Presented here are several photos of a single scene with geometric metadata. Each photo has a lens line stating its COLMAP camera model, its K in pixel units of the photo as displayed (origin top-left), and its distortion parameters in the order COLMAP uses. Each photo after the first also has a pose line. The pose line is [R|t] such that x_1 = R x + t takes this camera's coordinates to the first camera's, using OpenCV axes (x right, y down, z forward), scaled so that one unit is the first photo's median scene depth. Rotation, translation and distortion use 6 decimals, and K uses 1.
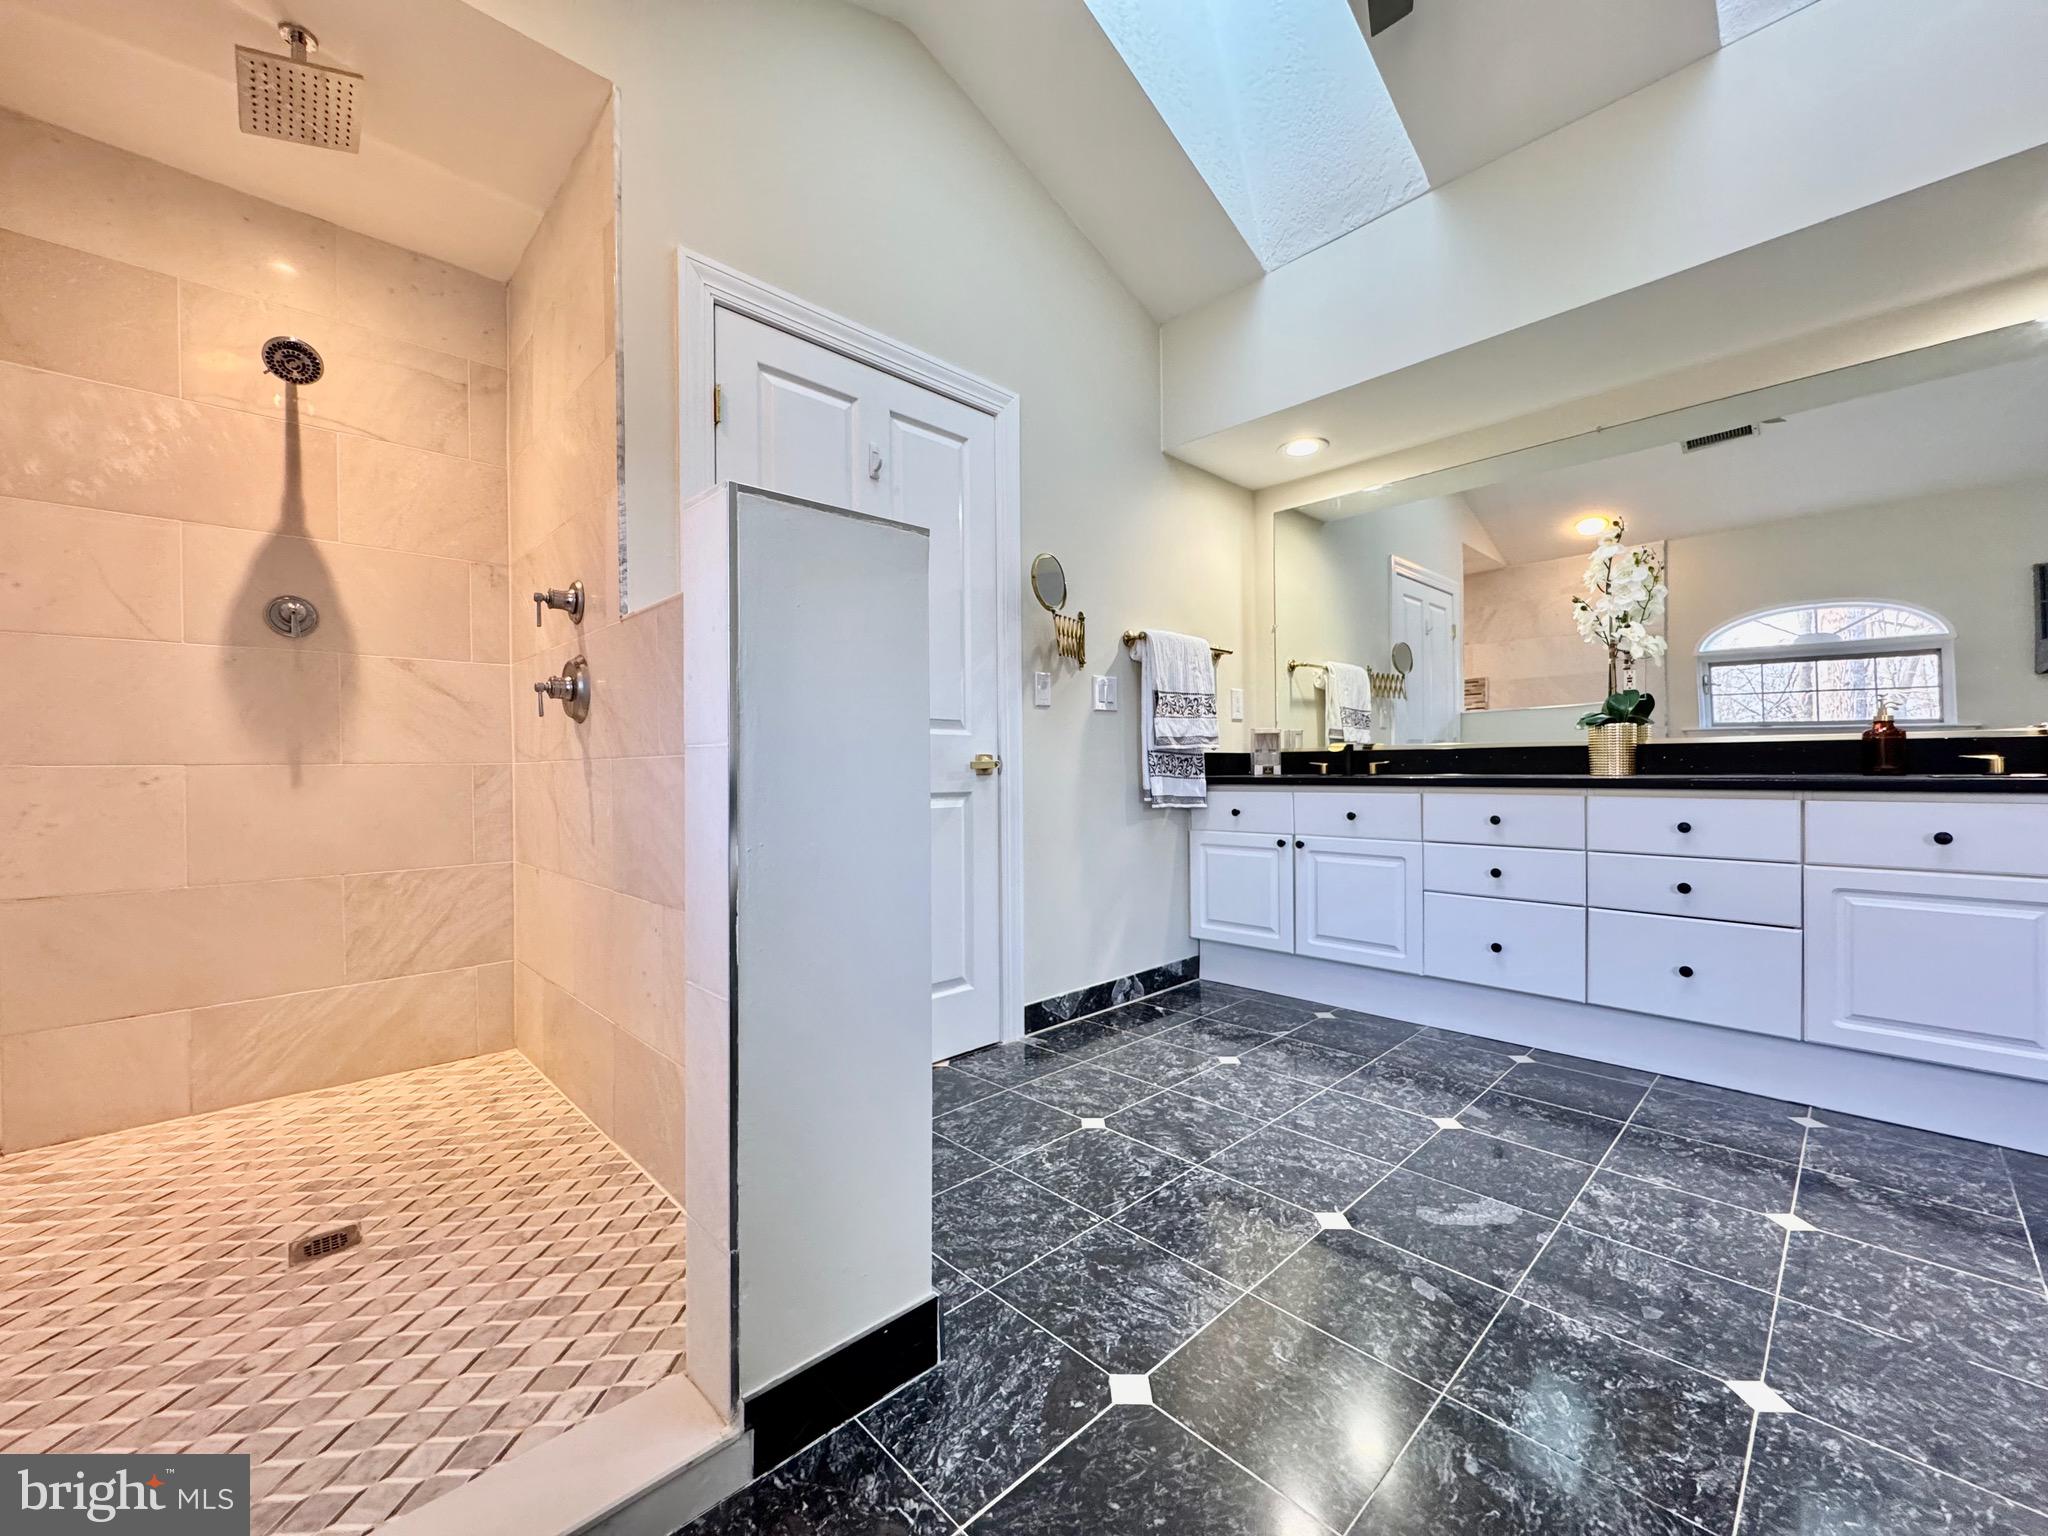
lens RADIAL K [[813.9, 0, 1026.2], [0, 813.9, 770.4], [0, 0, 1]] dist [-0.002801, 0.000882]
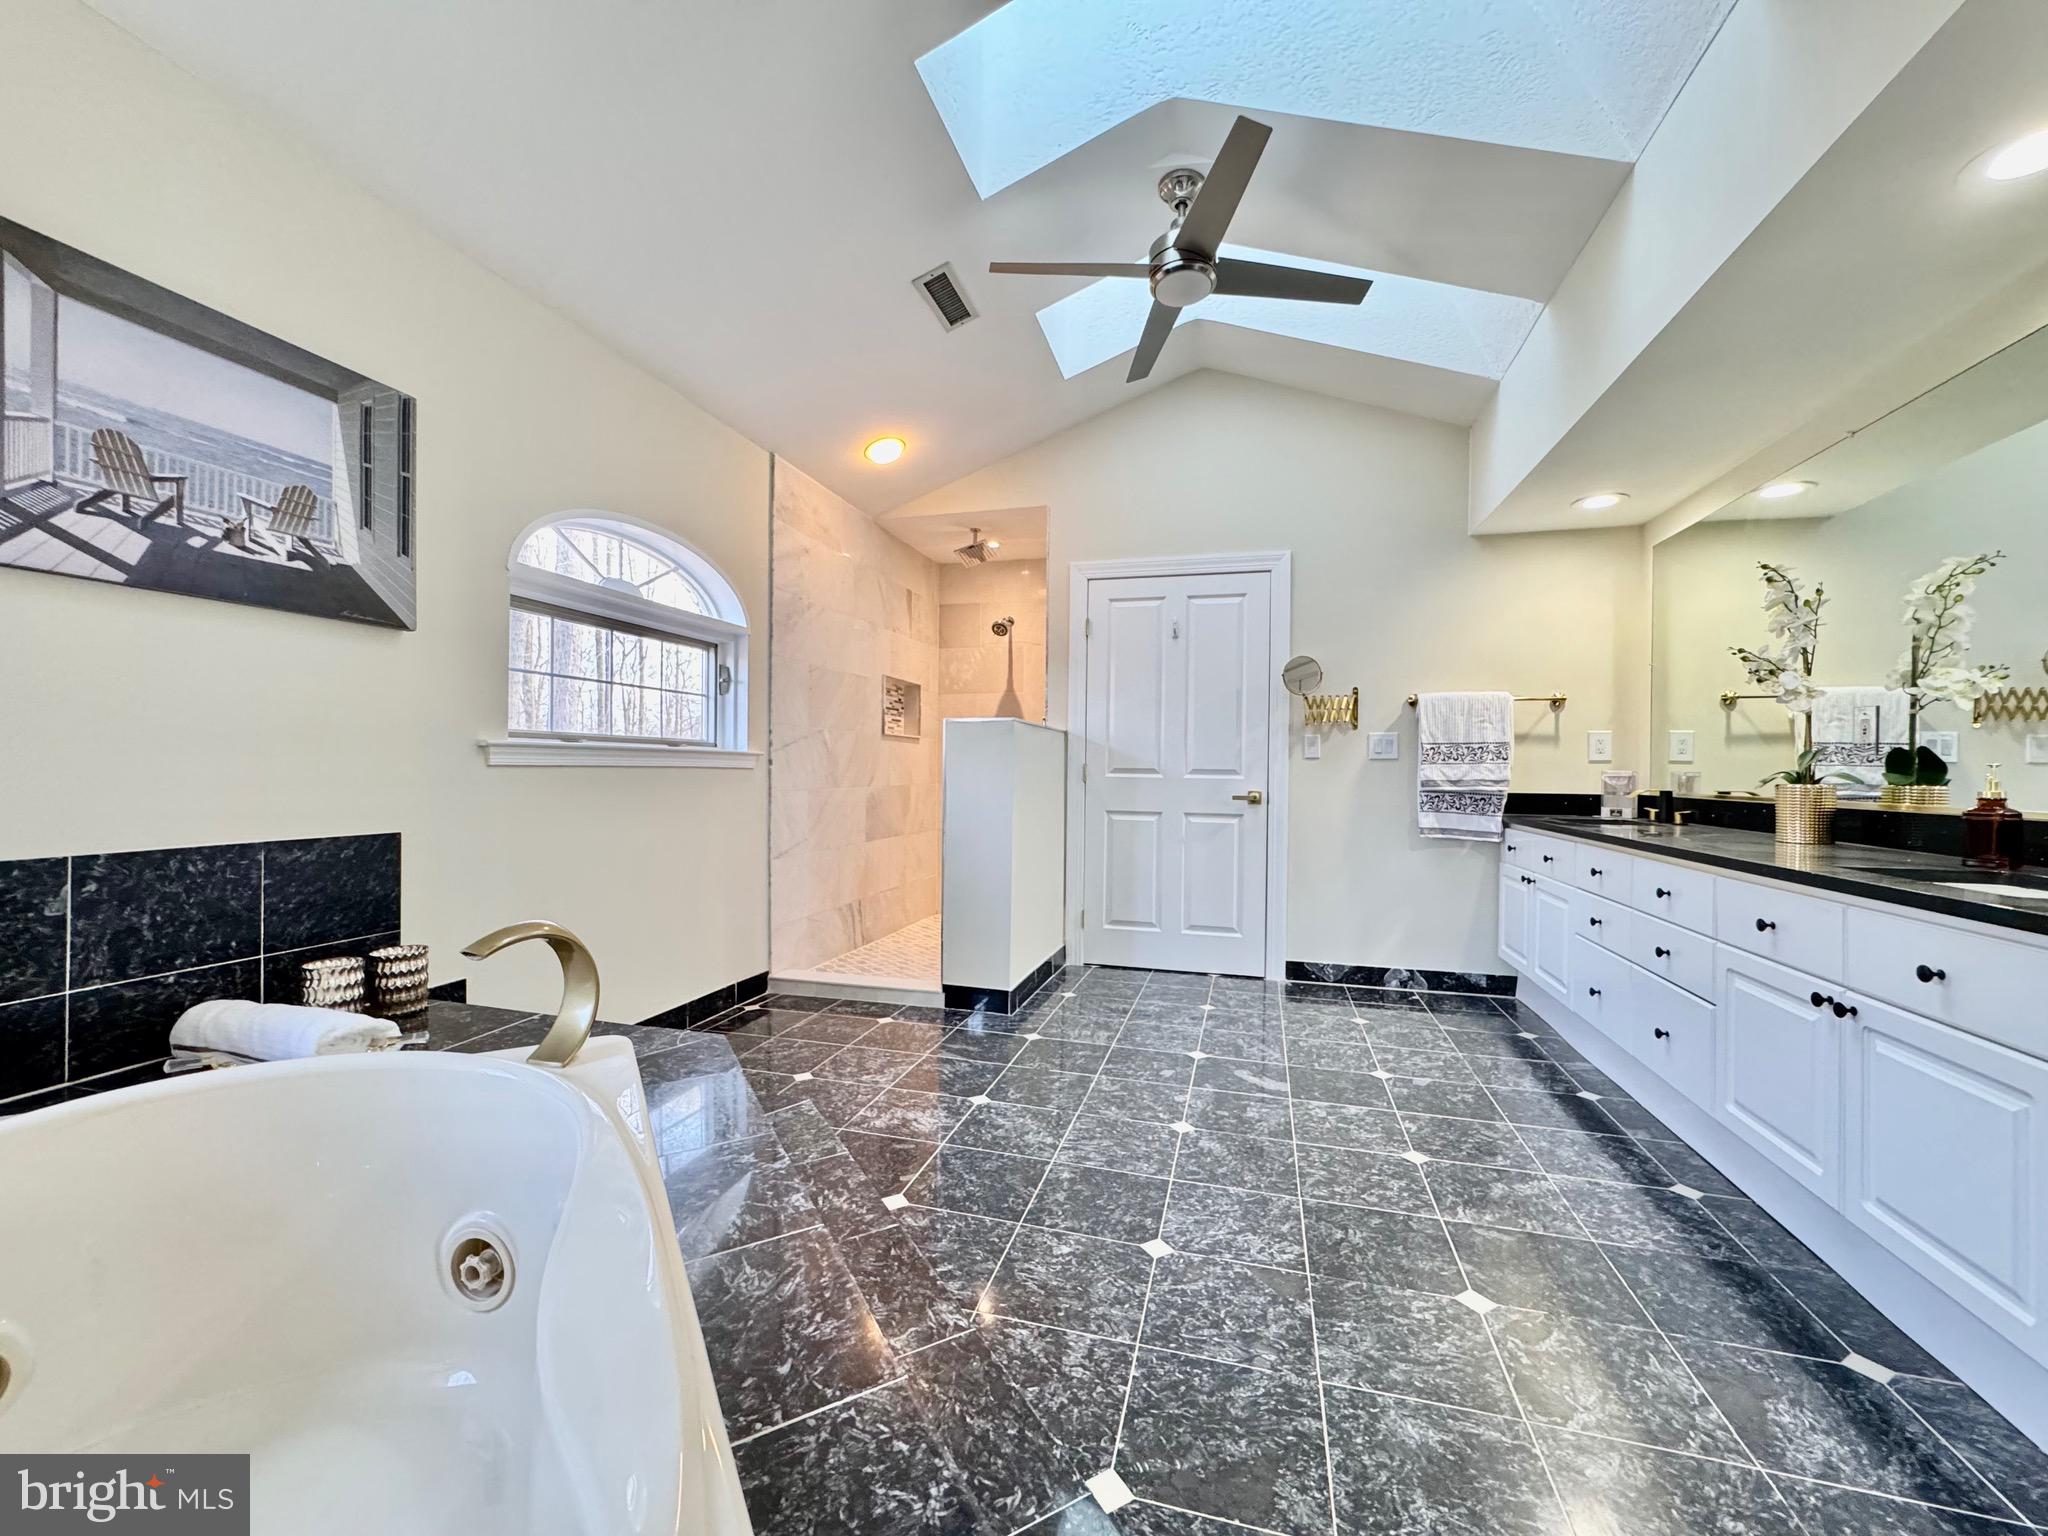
lens RADIAL K [[813.9, 0, 1026.1], [0, 813.9, 772.3], [0, 0, 1]] dist [-0.002801, 0.000882]
pose [[0.504616, 0.019560, -0.863123, 1.188808], [-0.018423, 0.999760, 0.011886, -0.072908], [0.863148, 0.009904, 0.504855, -0.192720]]
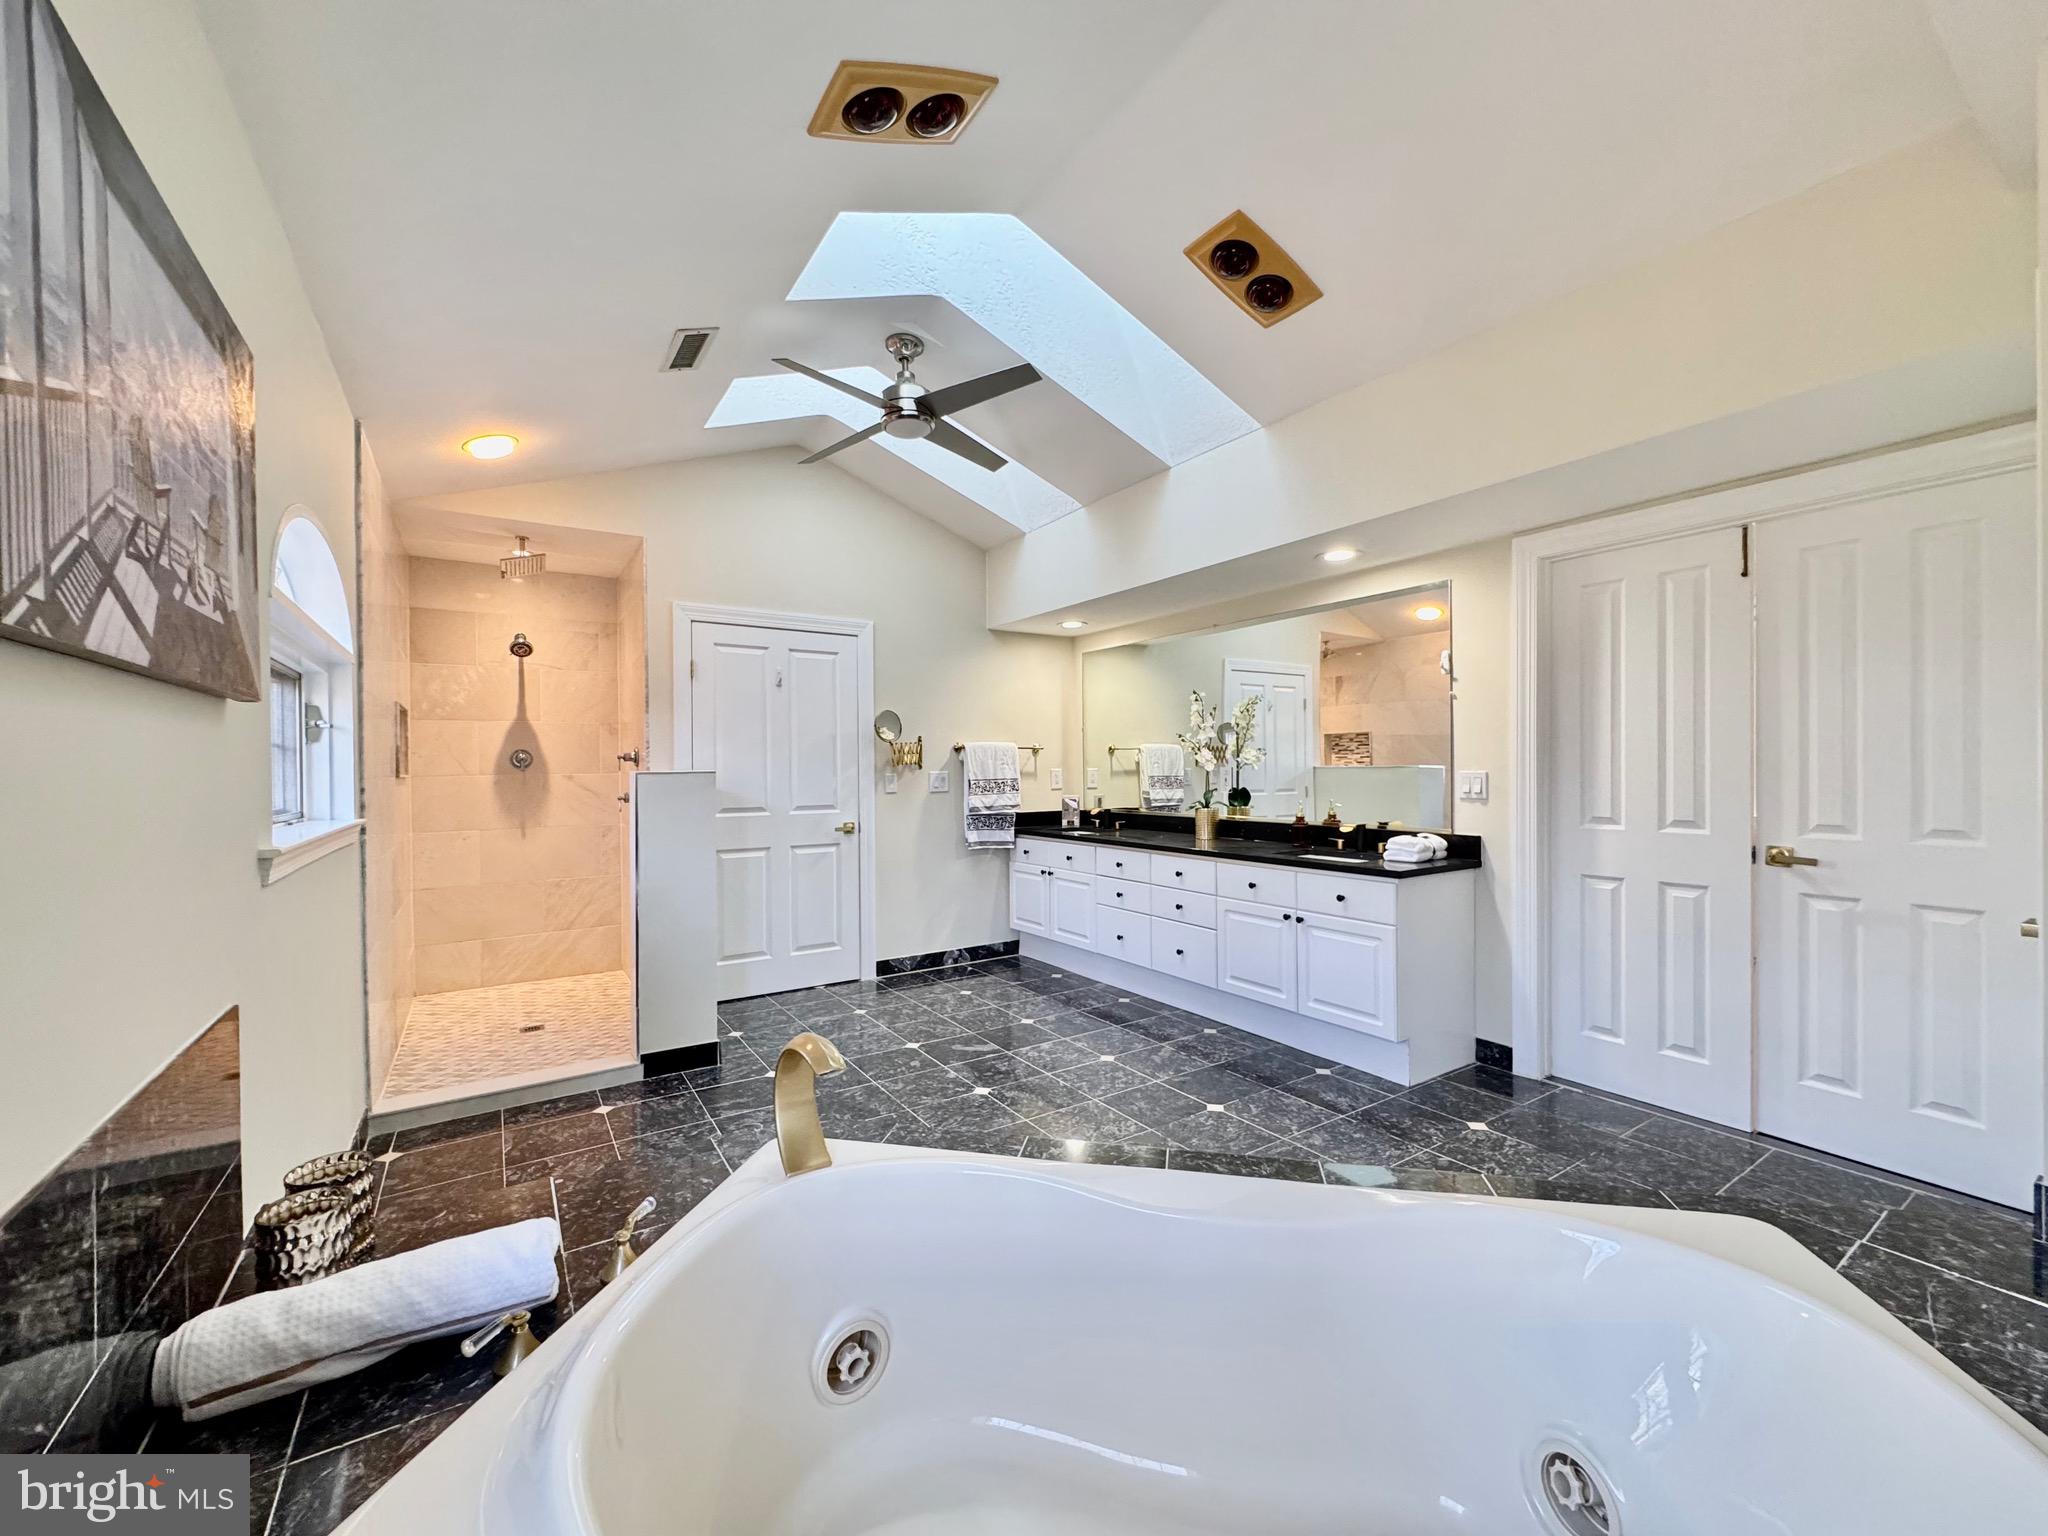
lens RADIAL K [[813.9, 0, 1026.6], [0, 813.9, 772.1], [0, 0, 1]] dist [-0.002801, 0.000882]
pose [[0.983175, 0.001319, -0.182664, 0.747395], [-0.000513, 0.999990, 0.004459, -0.155977], [0.182668, -0.004290, 0.983165, -0.809885]]
